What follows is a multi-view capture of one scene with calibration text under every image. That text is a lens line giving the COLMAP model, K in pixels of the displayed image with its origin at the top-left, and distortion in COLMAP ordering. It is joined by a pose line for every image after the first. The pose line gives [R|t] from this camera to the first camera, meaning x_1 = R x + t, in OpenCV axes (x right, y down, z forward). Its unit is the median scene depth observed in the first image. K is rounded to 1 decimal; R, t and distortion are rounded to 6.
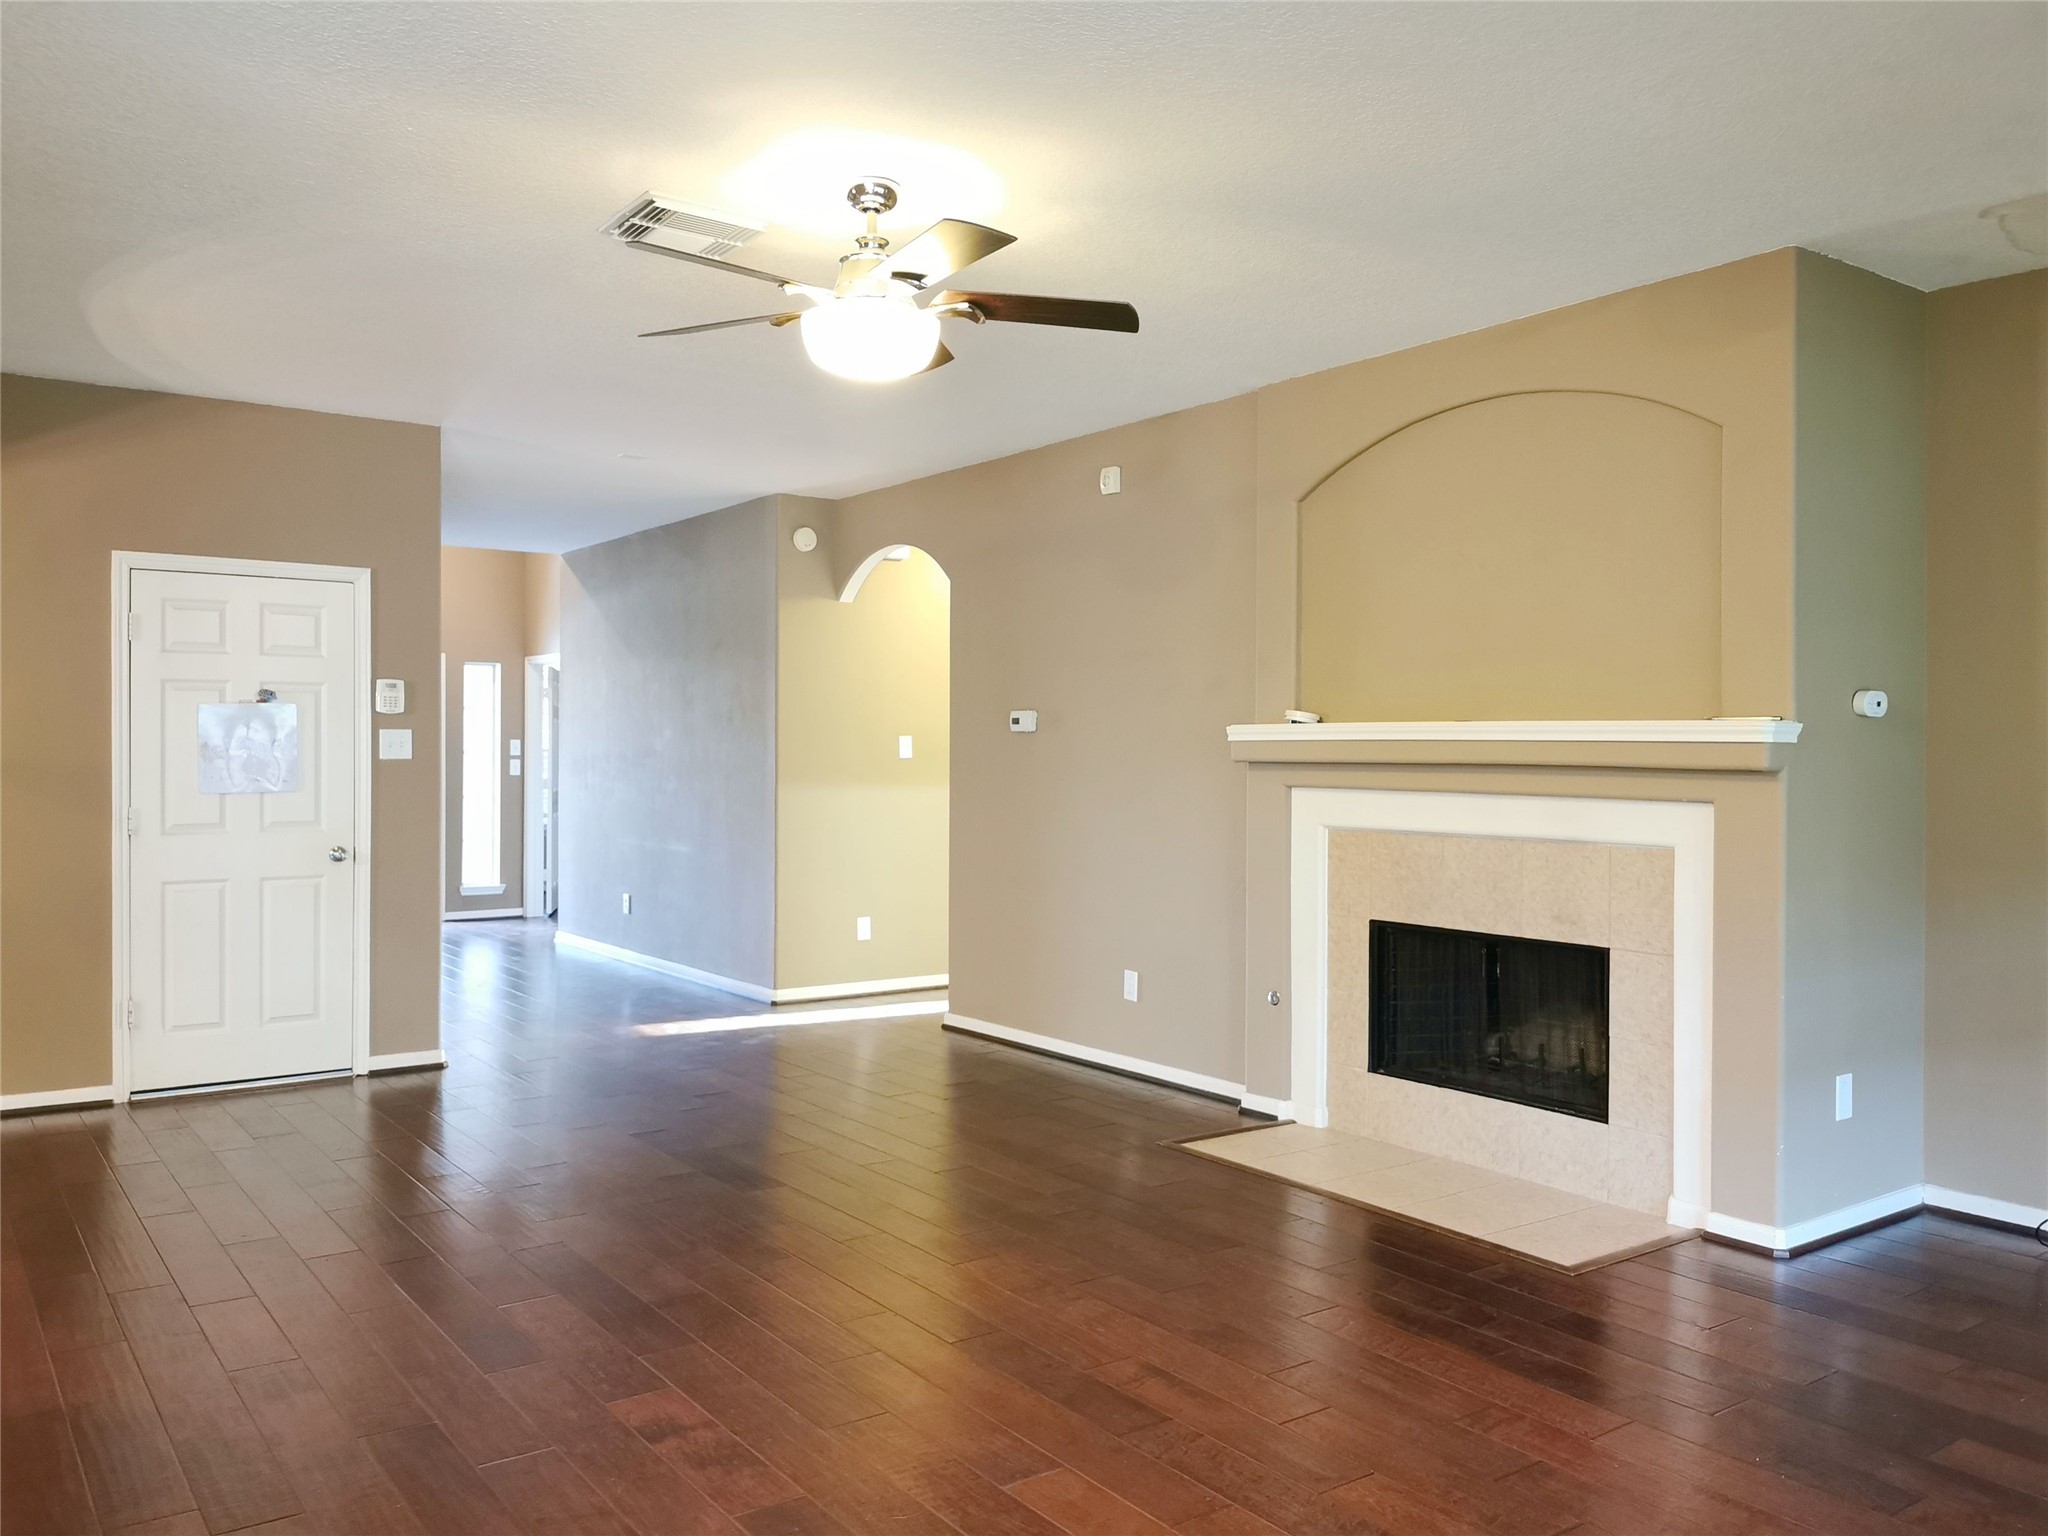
lens RADIAL K [[1594.3, 0, 1022.2], [0, 1594.3, 762.6], [0, 0, 1]] dist [0.041329, -0.078185]
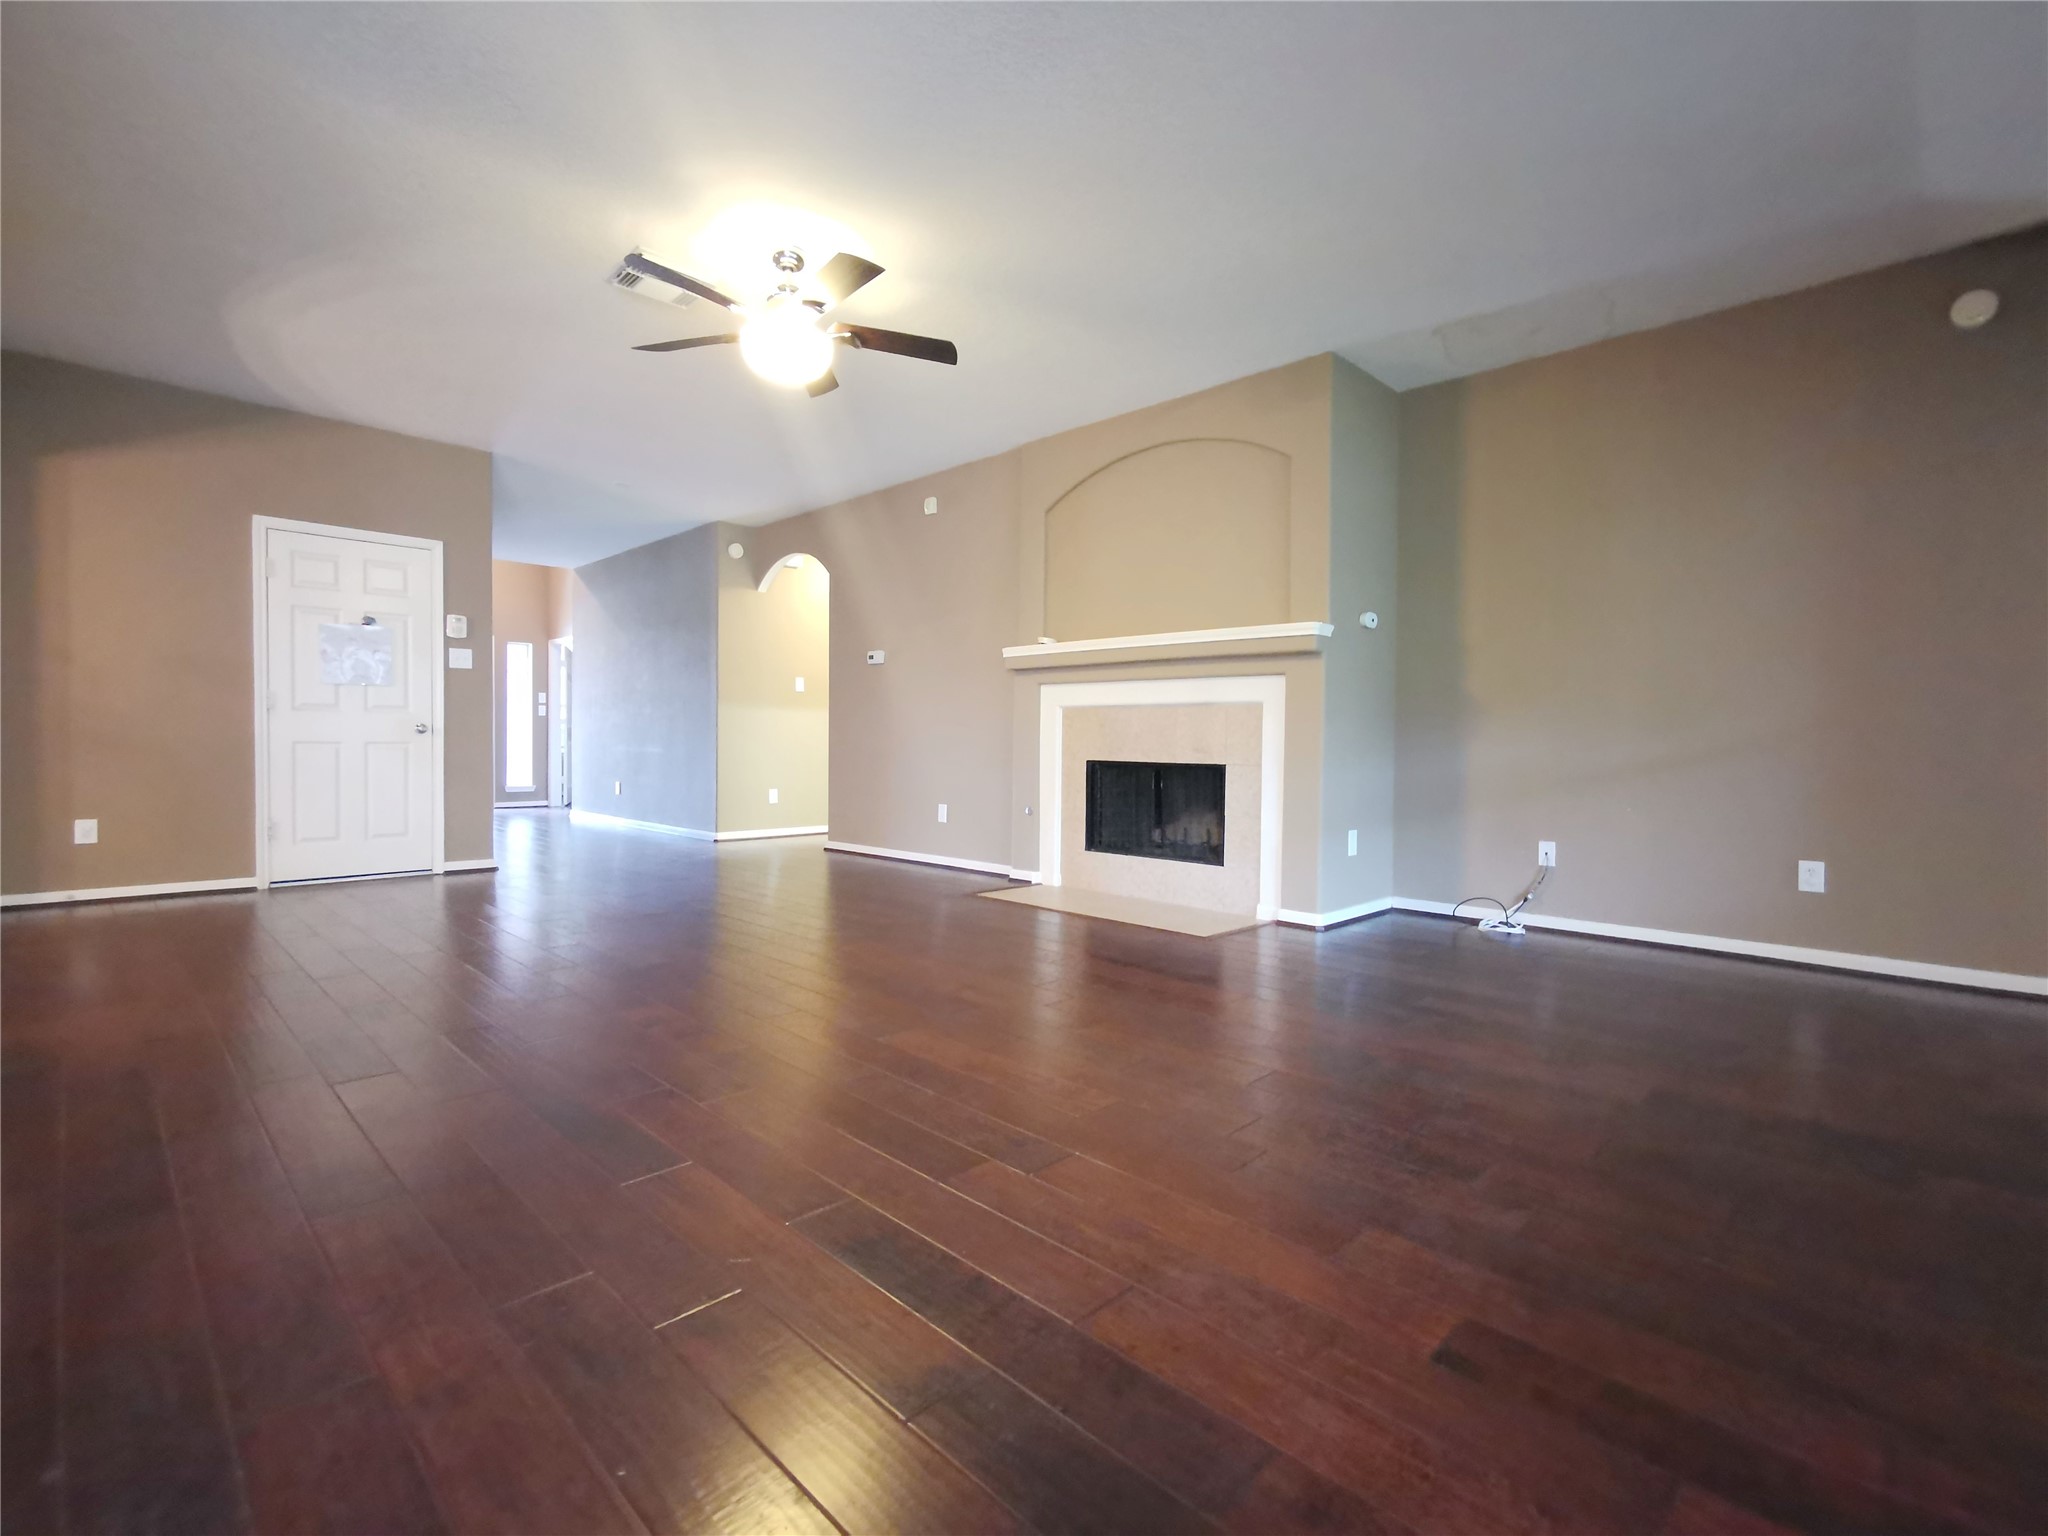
lens RADIAL K [[951.3, 0, 1020.4], [0, 951.3, 762.7], [0, 0, 1]] dist [-0.017372, 0.014918]
pose [[0.986974, 0.001906, 0.160869, -0.011123], [-0.004691, 0.999846, 0.016936, 0.077834], [-0.160811, -0.017470, 0.986831, 0.023809]]
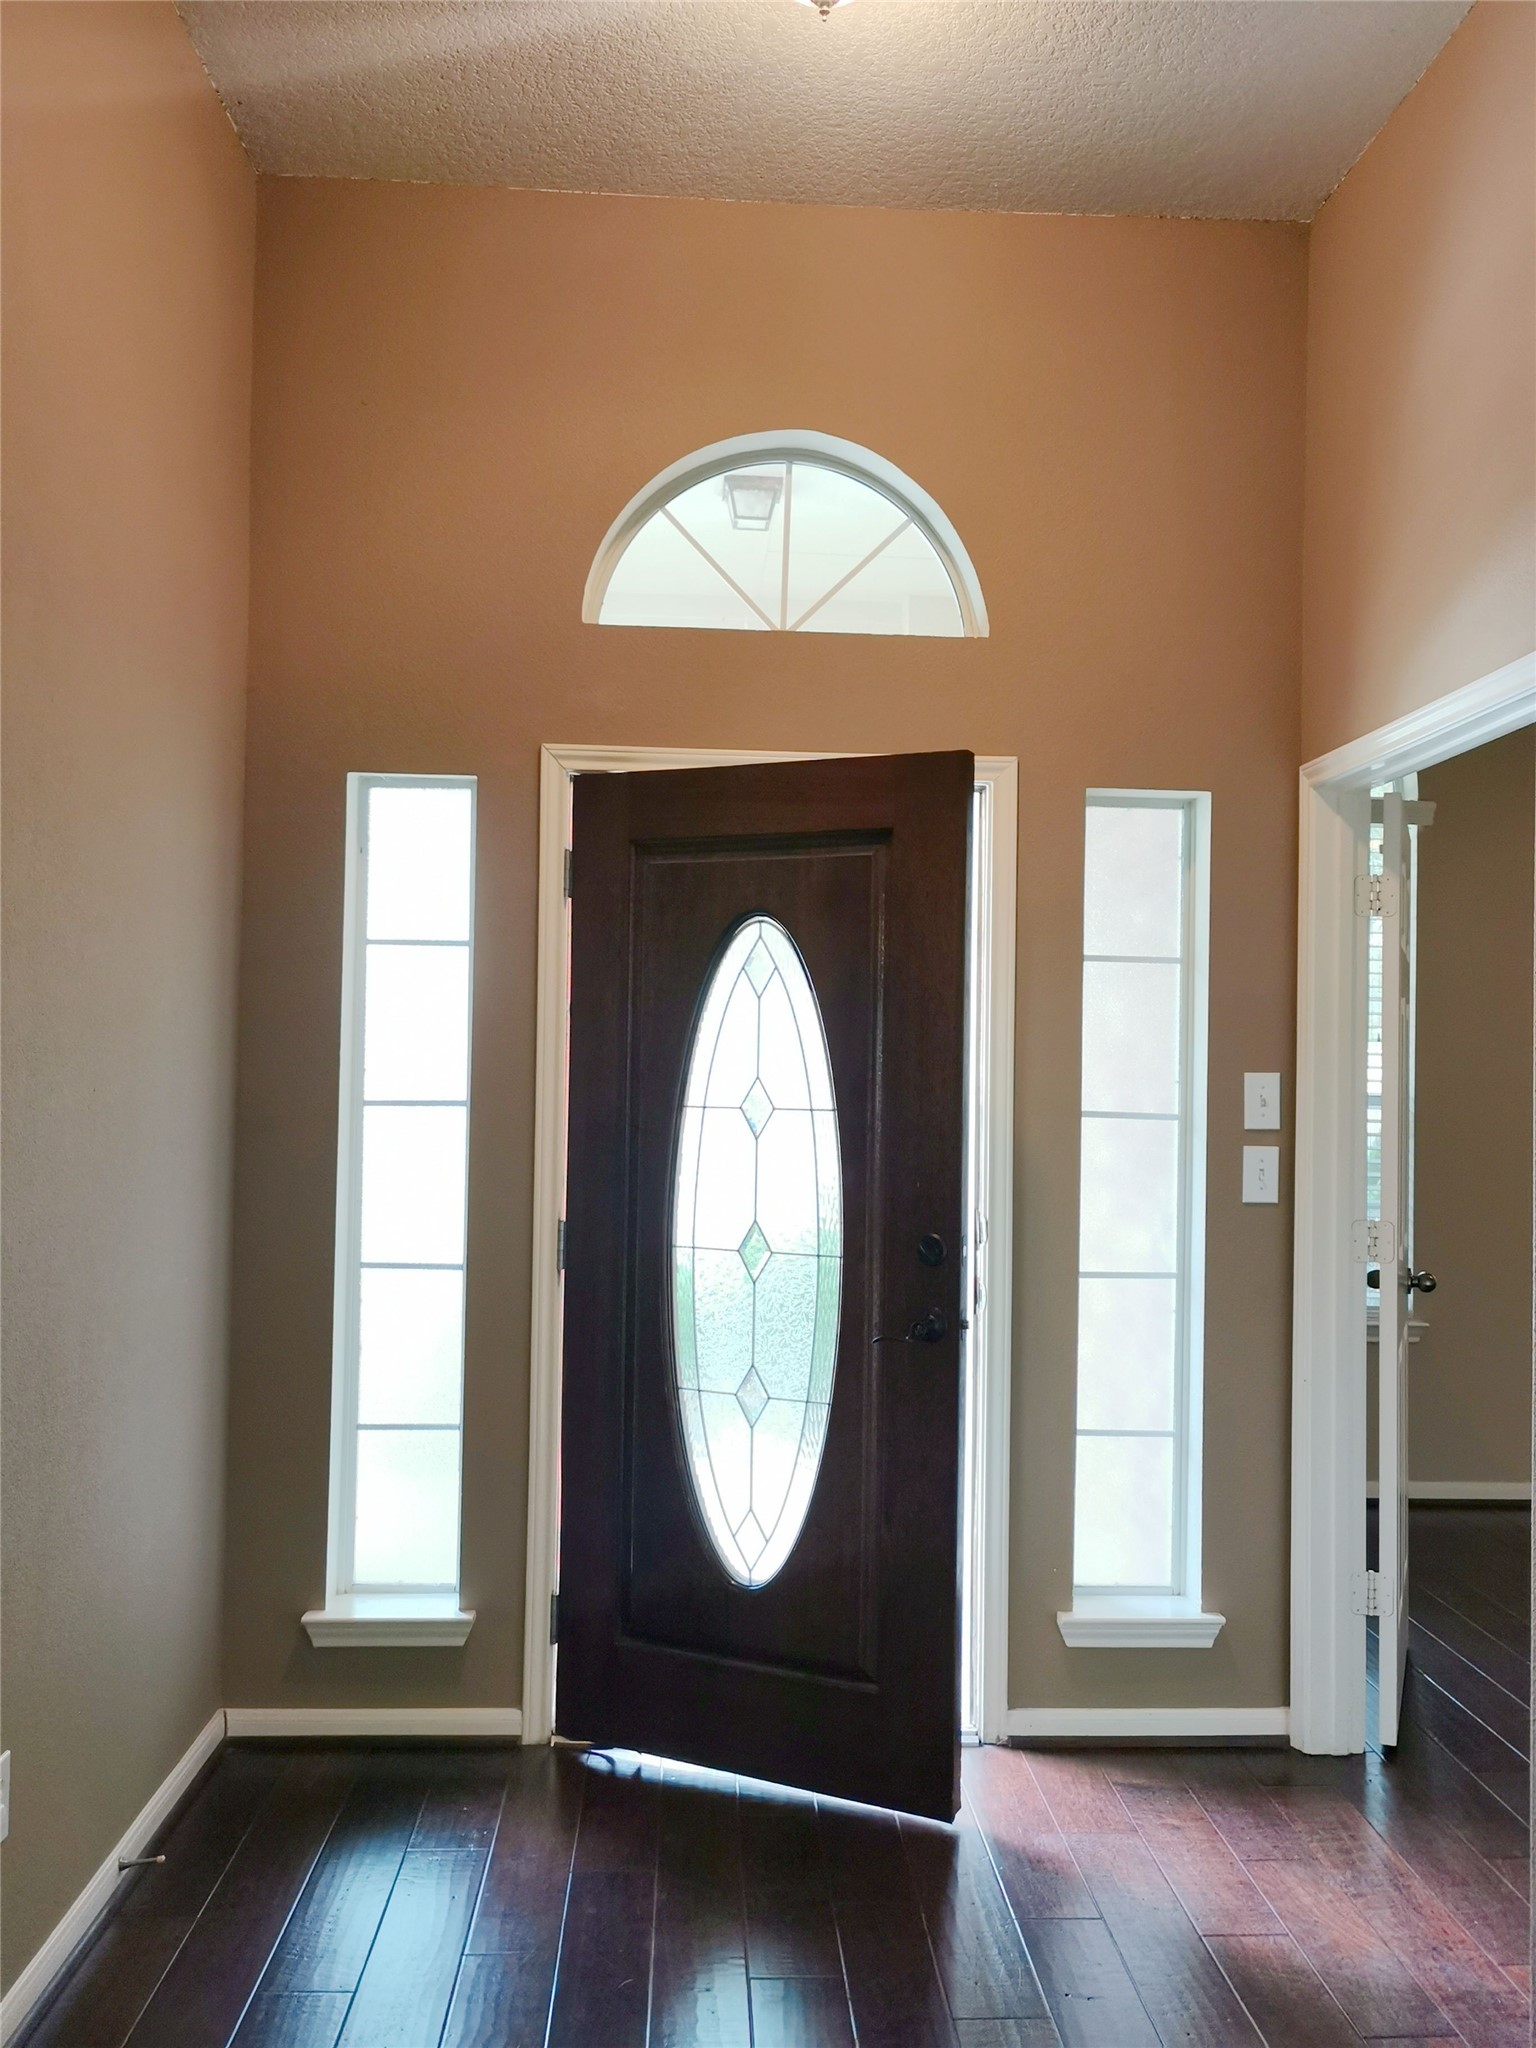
lens RADIAL K [[1867.1, 0, 768.0], [0, 1867.1, 1024.0], [0, 0, 1]] dist [0.005351, 0.007227]
pose [[0.839293, -0.004415, -0.543661, -0.464187], [-0.018198, 0.999179, -0.036208, -0.020580], [0.543374, 0.040282, 0.838523, 1.487400]]
